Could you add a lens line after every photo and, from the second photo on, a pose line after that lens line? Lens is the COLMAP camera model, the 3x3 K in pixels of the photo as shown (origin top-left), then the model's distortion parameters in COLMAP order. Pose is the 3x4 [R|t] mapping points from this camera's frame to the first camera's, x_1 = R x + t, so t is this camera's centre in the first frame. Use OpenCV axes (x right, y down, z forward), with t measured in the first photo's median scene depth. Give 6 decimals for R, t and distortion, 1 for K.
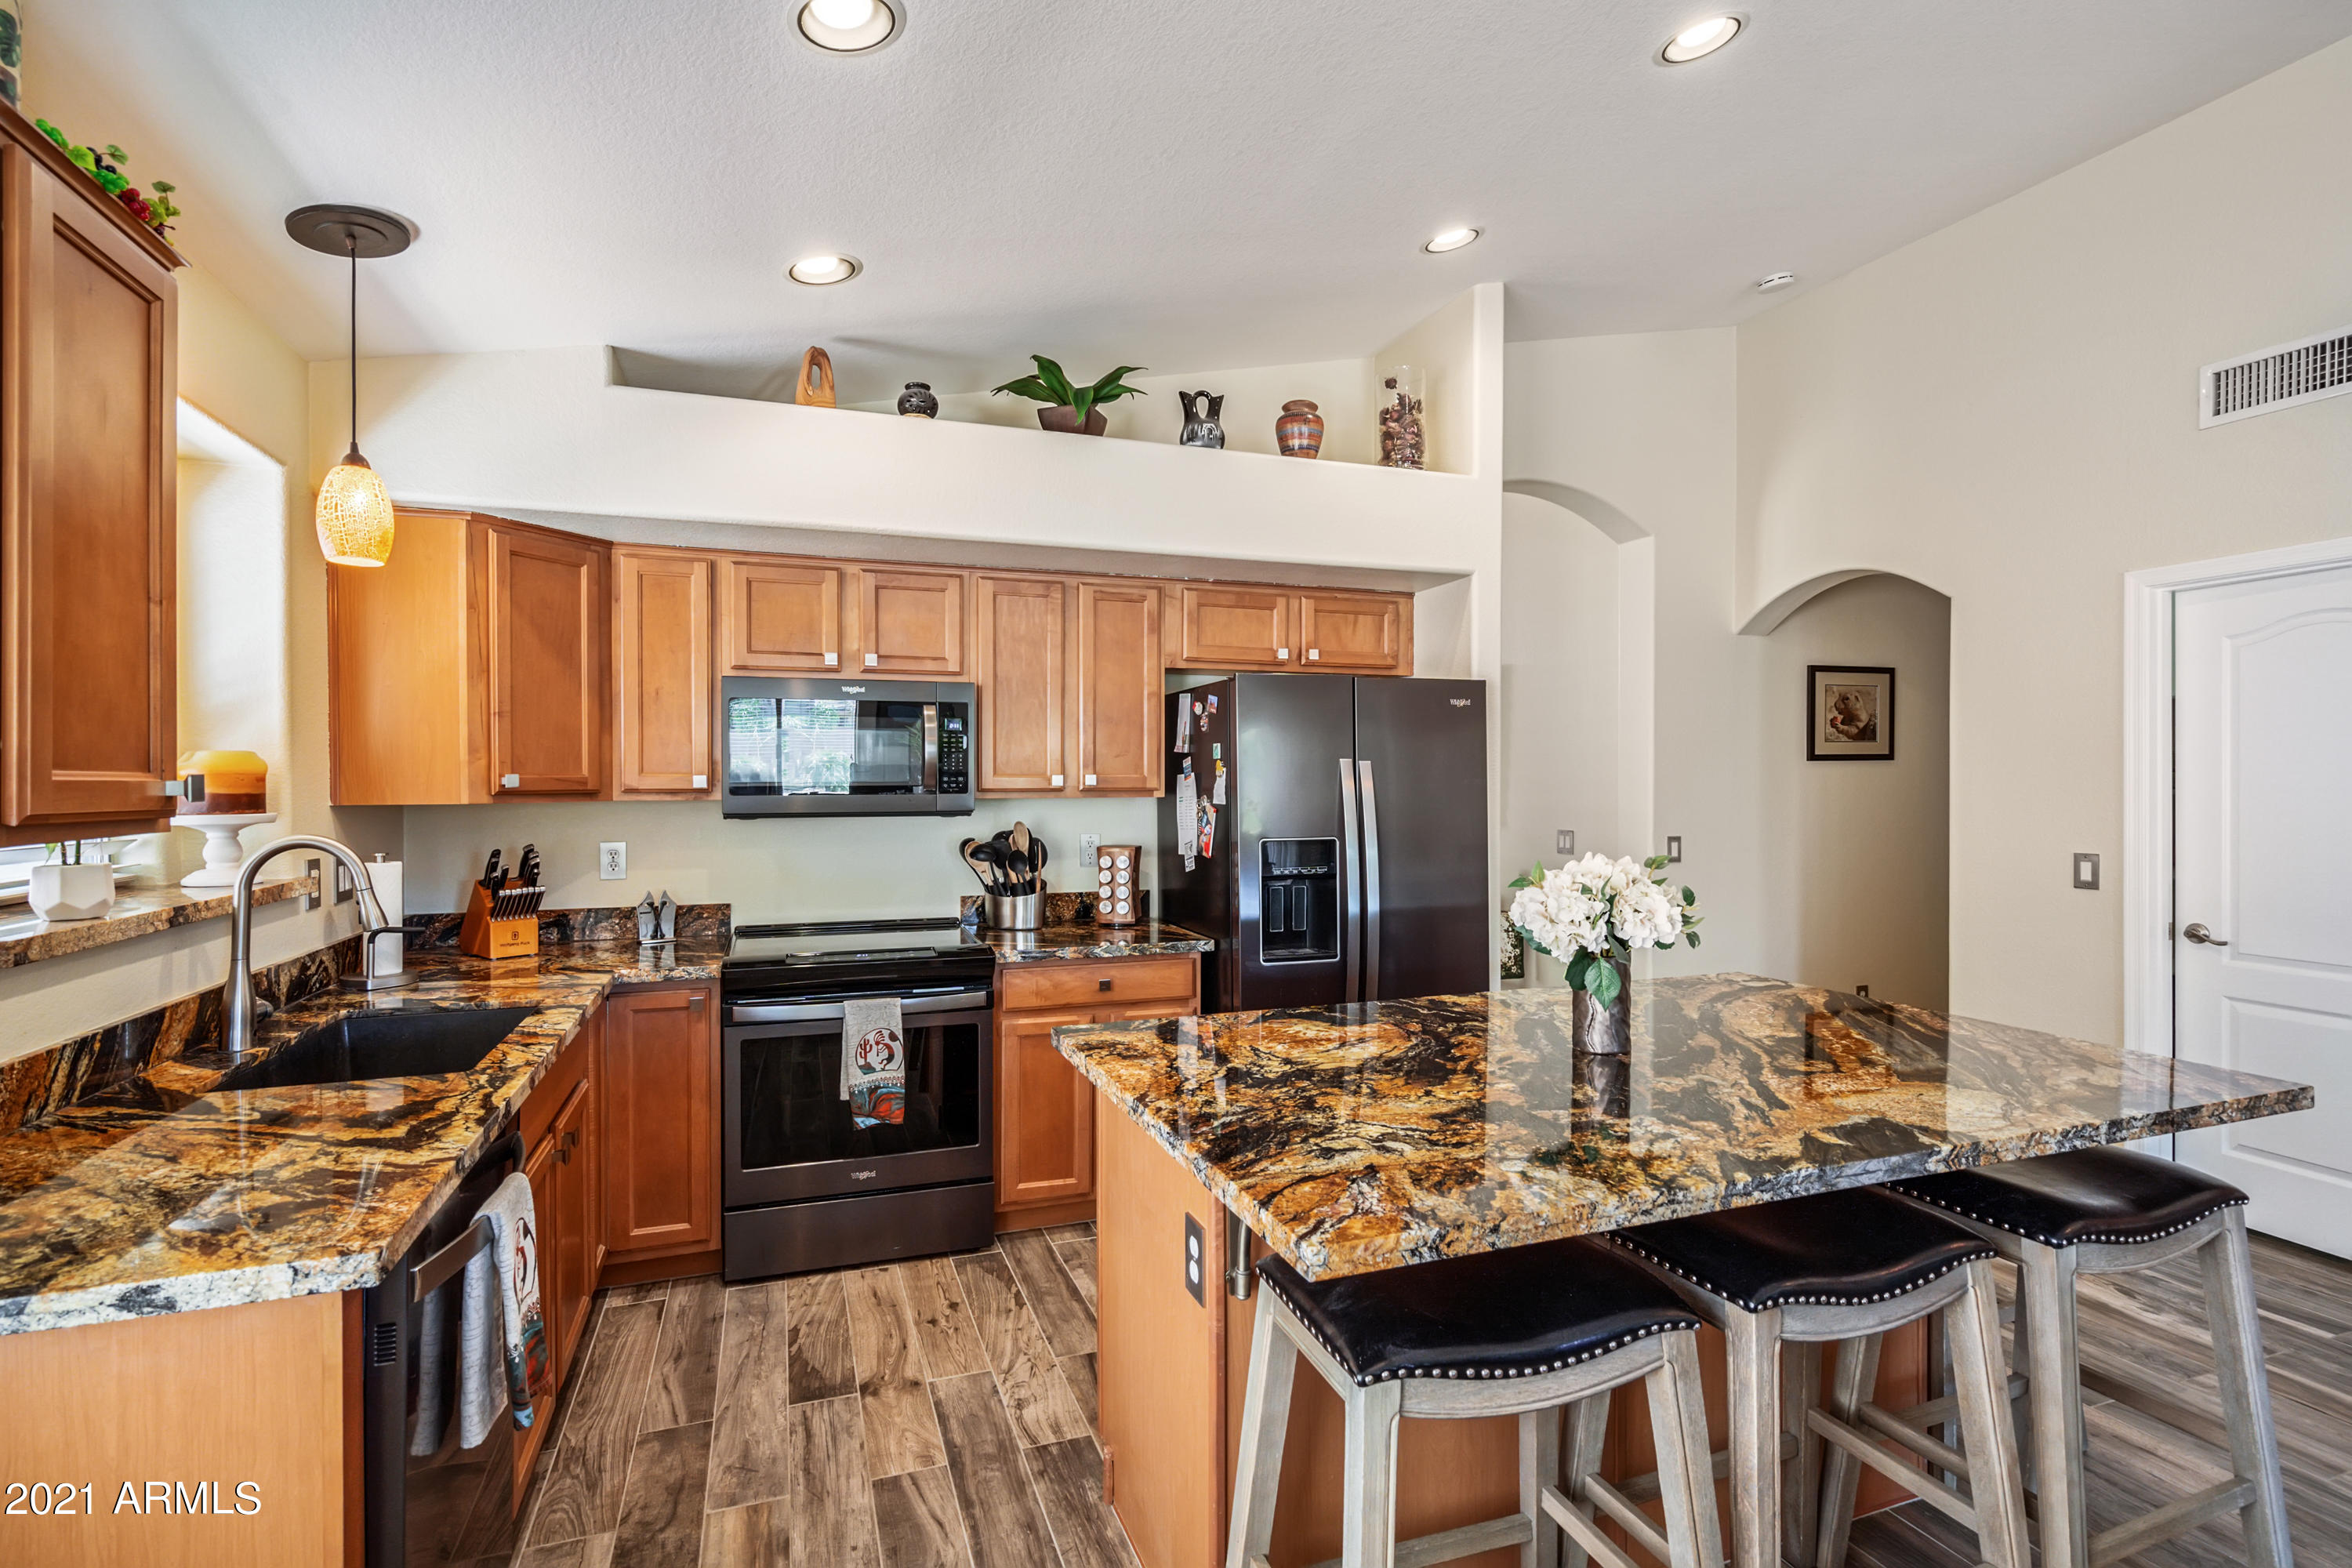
lens RADIAL K [[1139.5, 0, 1180.1], [0, 1139.5, 778.5], [0, 0, 1]] dist [-0.002134, -0.000416]
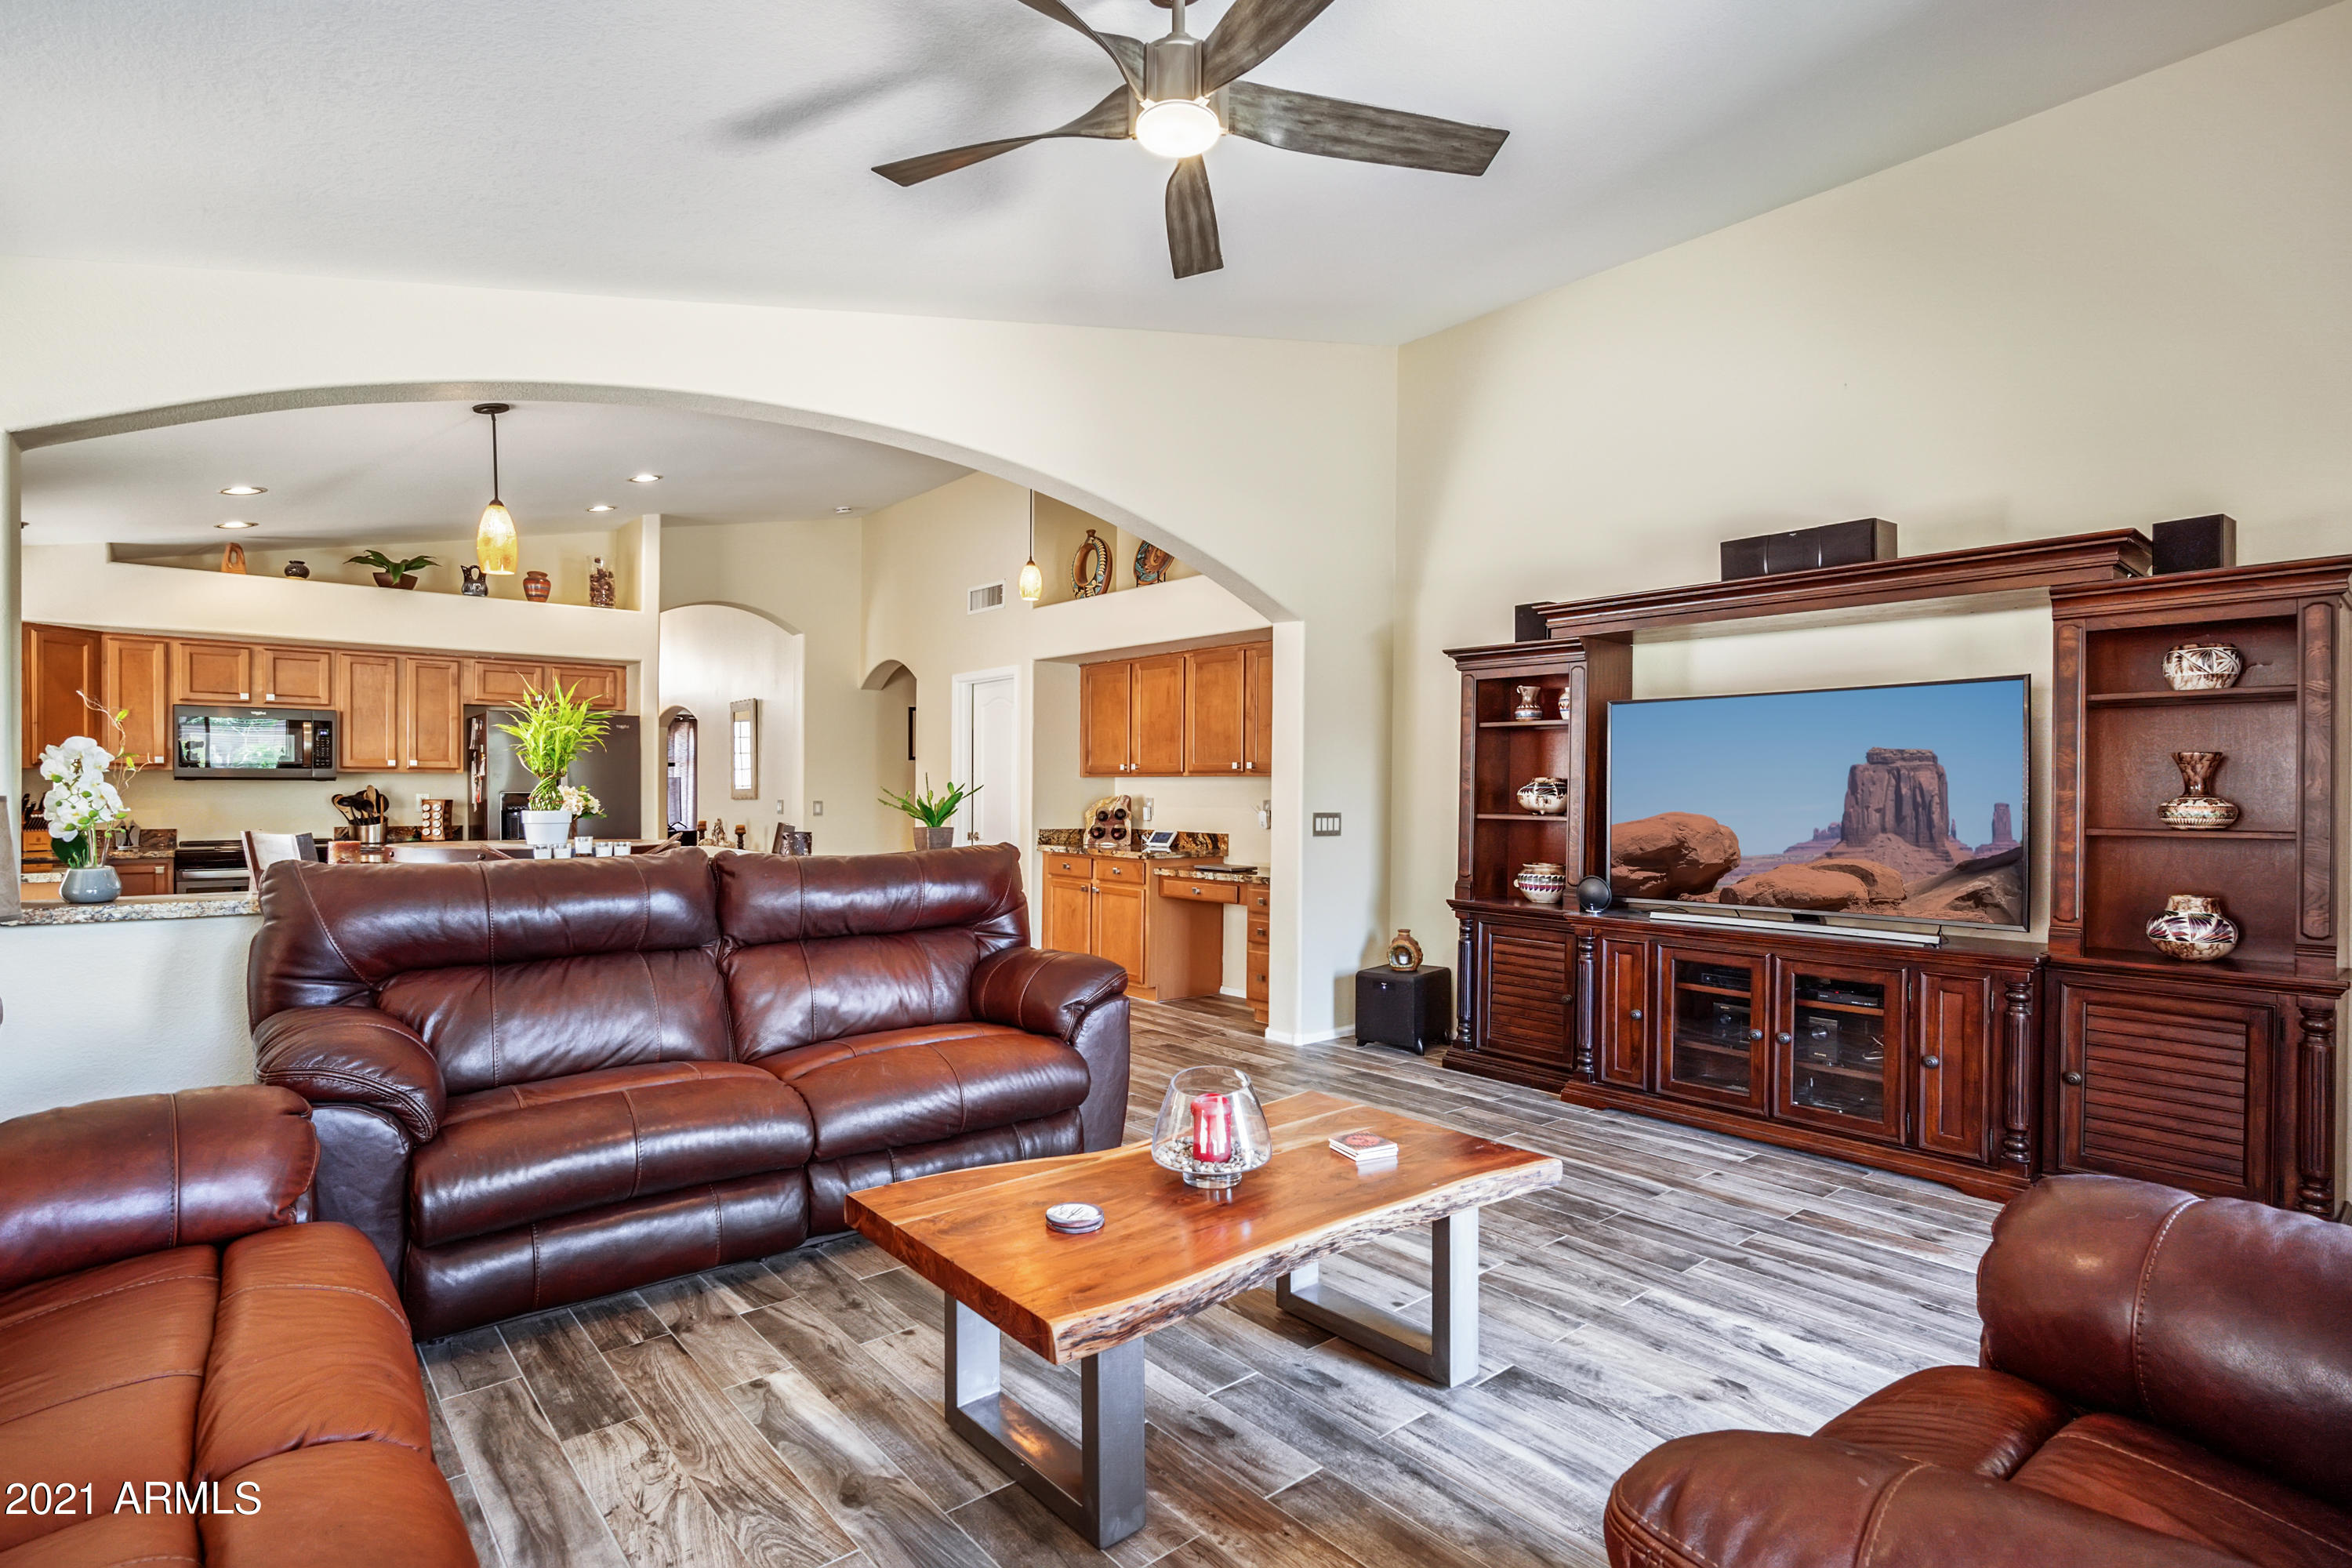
lens RADIAL K [[1141.7, 0, 1180.5], [0, 1141.7, 790.5], [0, 0, 1]] dist [-0.001284, -0.001345]
pose [[0.931499, 0.001937, 0.363737, 0.425694], [-0.001972, 0.999998, -0.000276, 0.046234], [-0.363737, -0.000460, 0.931501, -1.248204]]
